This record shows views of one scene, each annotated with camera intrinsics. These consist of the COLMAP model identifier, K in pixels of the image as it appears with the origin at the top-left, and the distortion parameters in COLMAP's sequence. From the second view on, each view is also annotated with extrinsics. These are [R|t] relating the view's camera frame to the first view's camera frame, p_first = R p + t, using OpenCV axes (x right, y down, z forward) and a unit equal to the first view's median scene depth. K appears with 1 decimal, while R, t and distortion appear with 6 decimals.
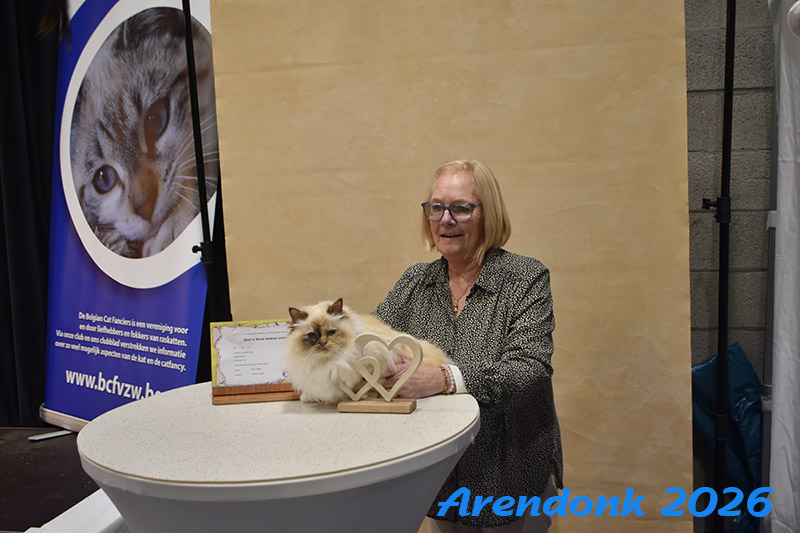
lens RADIAL K [[851.1, 0, 400.0], [0, 851.1, 266.5], [0, 0, 1]] dist [-0.007416, -0.005443]
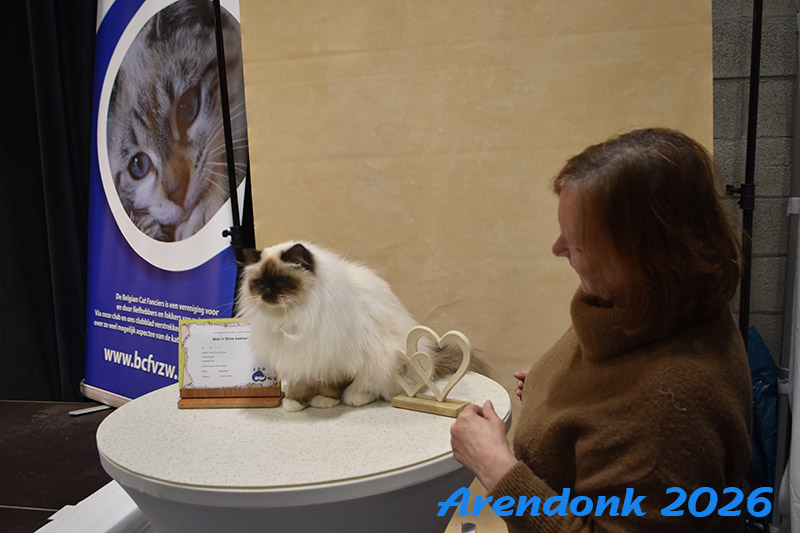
lens RADIAL K [[742.3, 0, 405.0], [0, 742.3, 260.7], [0, 0, 1]] dist [-0.063647, 0.094059]
pose [[0.999930, 0.002607, -0.011518, -0.013320], [-0.002353, 0.999755, 0.022018, -0.008067], [0.011573, -0.021989, 0.999691, 0.113277]]
